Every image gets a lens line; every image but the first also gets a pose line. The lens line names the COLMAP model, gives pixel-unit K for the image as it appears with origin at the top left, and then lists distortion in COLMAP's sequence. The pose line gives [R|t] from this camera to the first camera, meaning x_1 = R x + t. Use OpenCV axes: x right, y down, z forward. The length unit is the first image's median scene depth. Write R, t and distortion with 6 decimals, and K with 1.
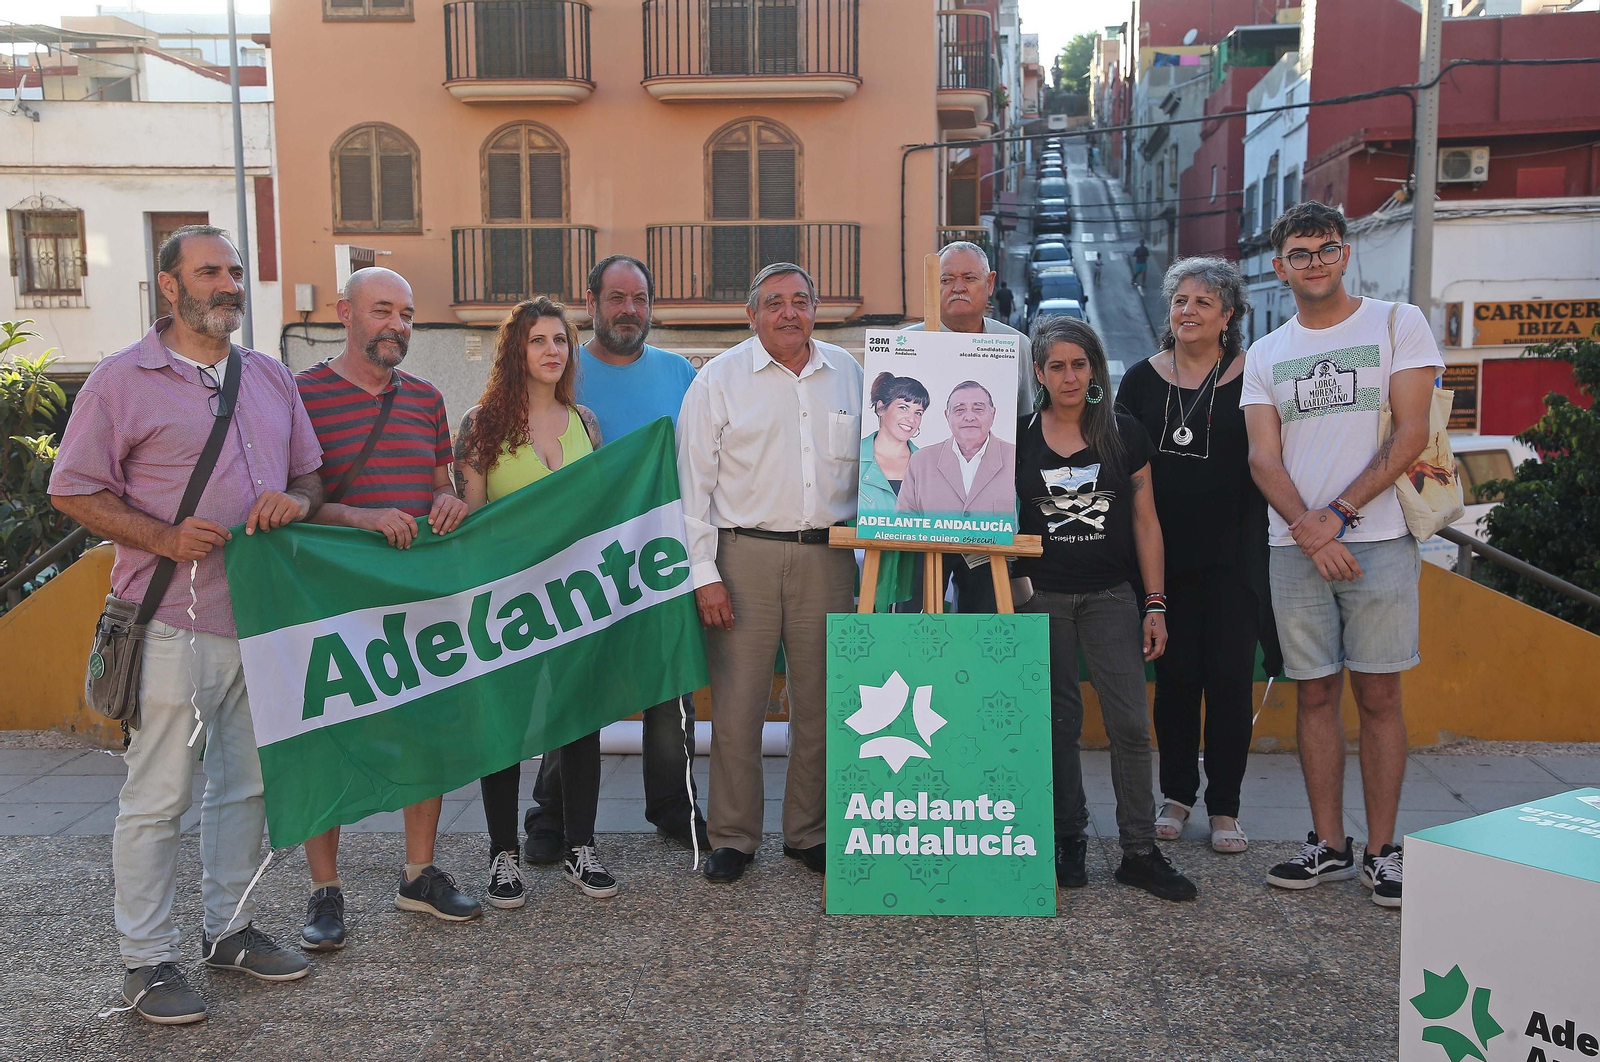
lens RADIAL K [[1908.2, 0, 800.0], [0, 1908.2, 531.0], [0, 0, 1]] dist [0.132131, 0.002441]
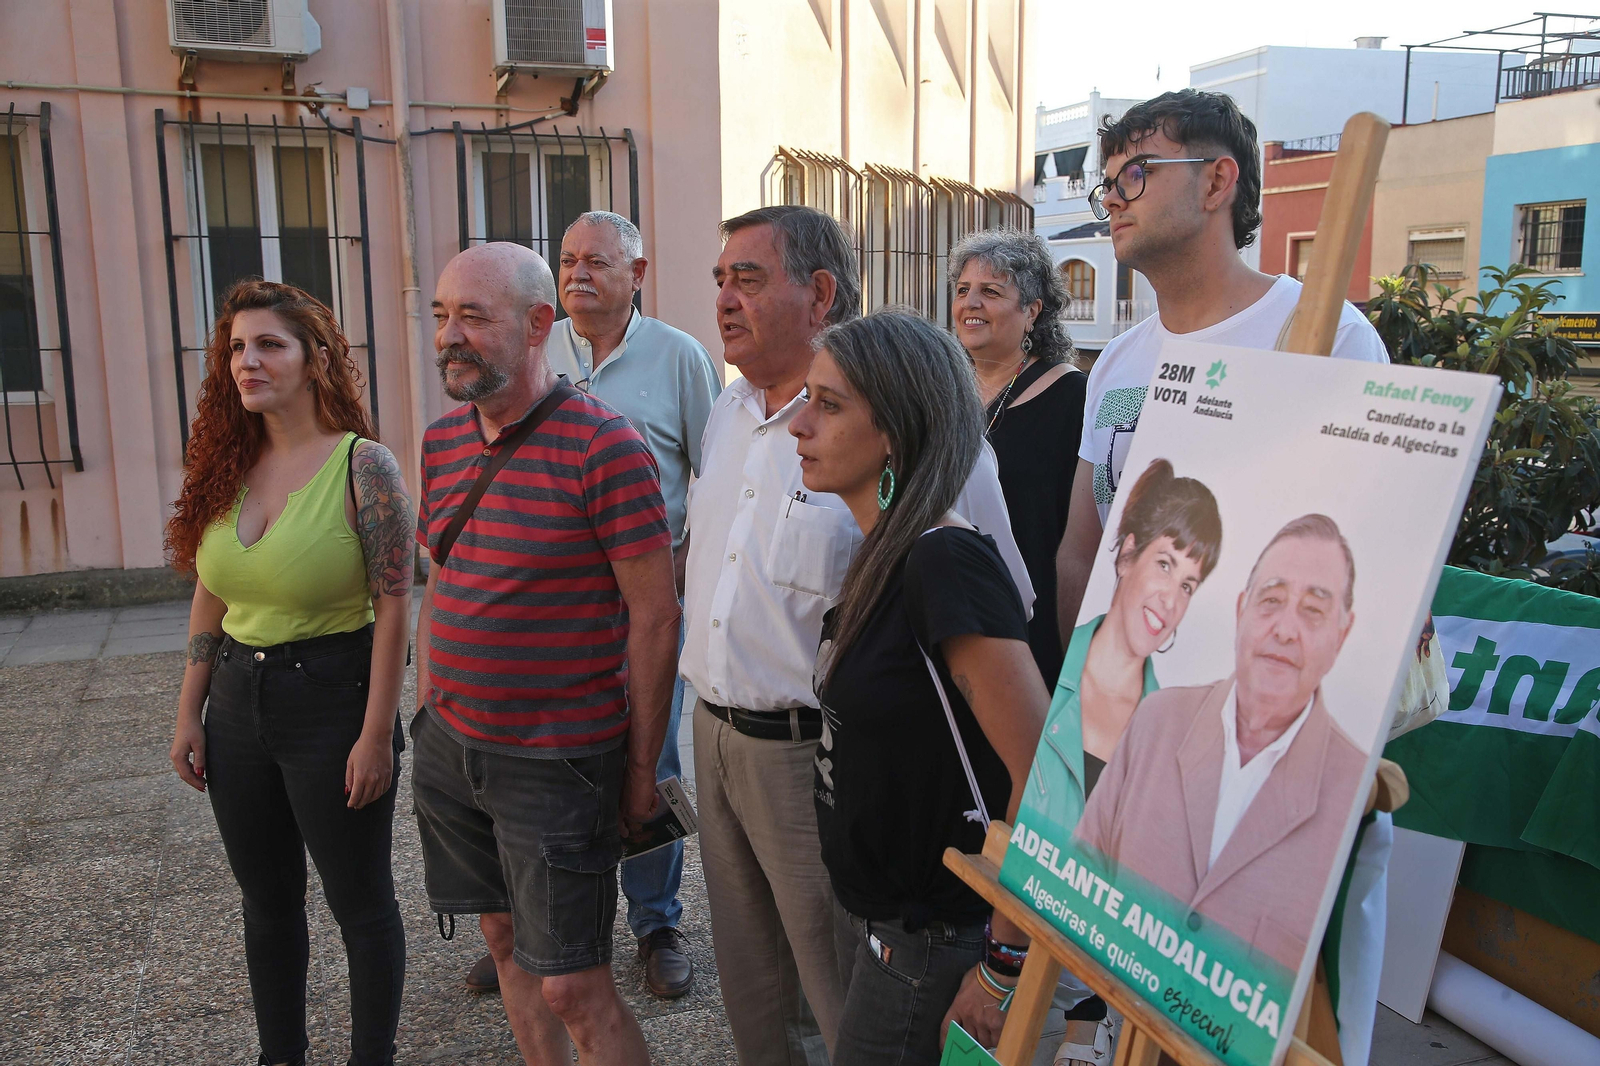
lens RADIAL K [[1478.9, 0, 800.0], [0, 1478.9, 533.0], [0, 0, 1]] dist [0.002756, 0.108425]
pose [[0.395776, 0.144977, -0.906831, 0.058769], [-0.083301, 0.989057, 0.121767, -0.020860], [0.914561, 0.027348, 0.403522, 0.175176]]
